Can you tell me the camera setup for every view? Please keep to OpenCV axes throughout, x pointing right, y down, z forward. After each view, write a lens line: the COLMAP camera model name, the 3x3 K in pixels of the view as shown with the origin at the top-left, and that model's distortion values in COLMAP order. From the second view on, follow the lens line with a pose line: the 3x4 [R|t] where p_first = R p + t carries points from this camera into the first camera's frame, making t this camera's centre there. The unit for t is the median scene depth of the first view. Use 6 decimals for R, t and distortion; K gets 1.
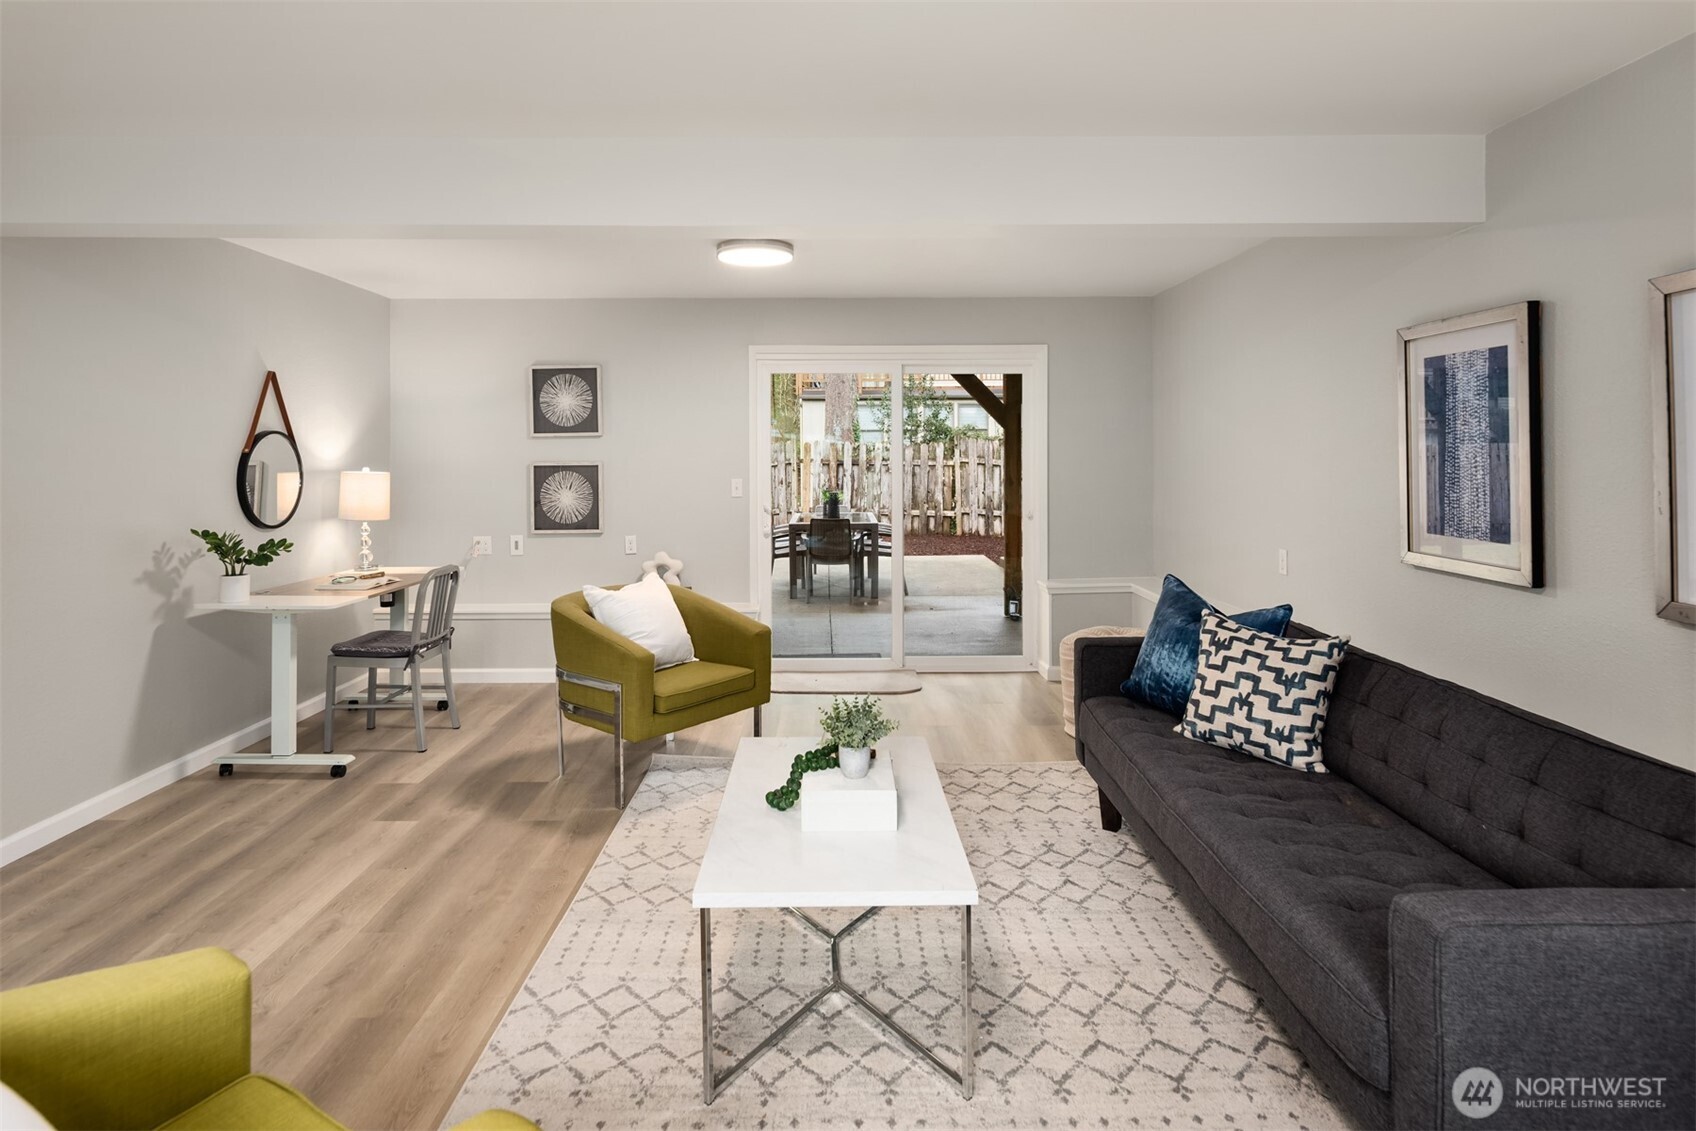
lens RADIAL K [[919.5, 0, 861.0], [0, 919.5, 444.8], [0, 0, 1]] dist [-0.003427, -0.002785]
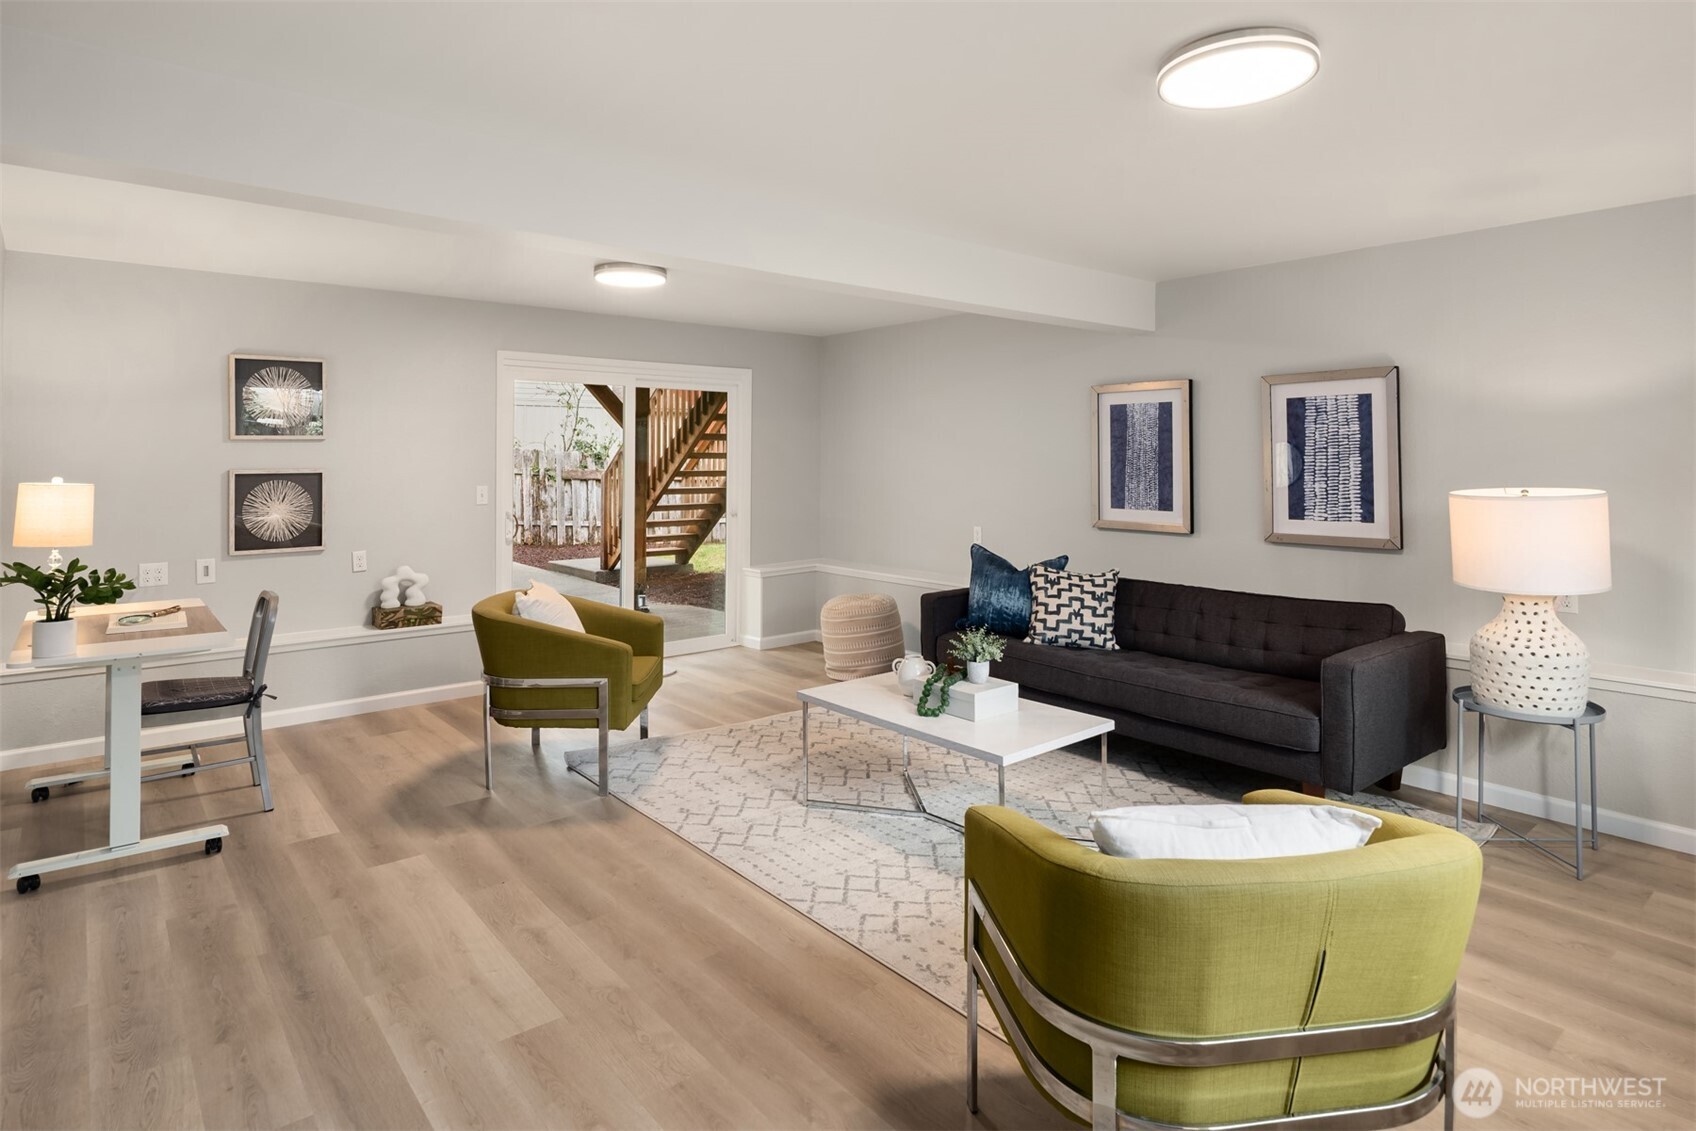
lens RADIAL K [[911.7, 0, 854.7], [0, 911.7, 437.4], [0, 0, 1]] dist [0.002882, -0.010019]
pose [[0.771300, 0.017910, 0.636219, -0.902984], [-0.008189, 0.999800, -0.018219, -0.000025], [-0.636419, 0.008842, 0.771293, 0.005294]]
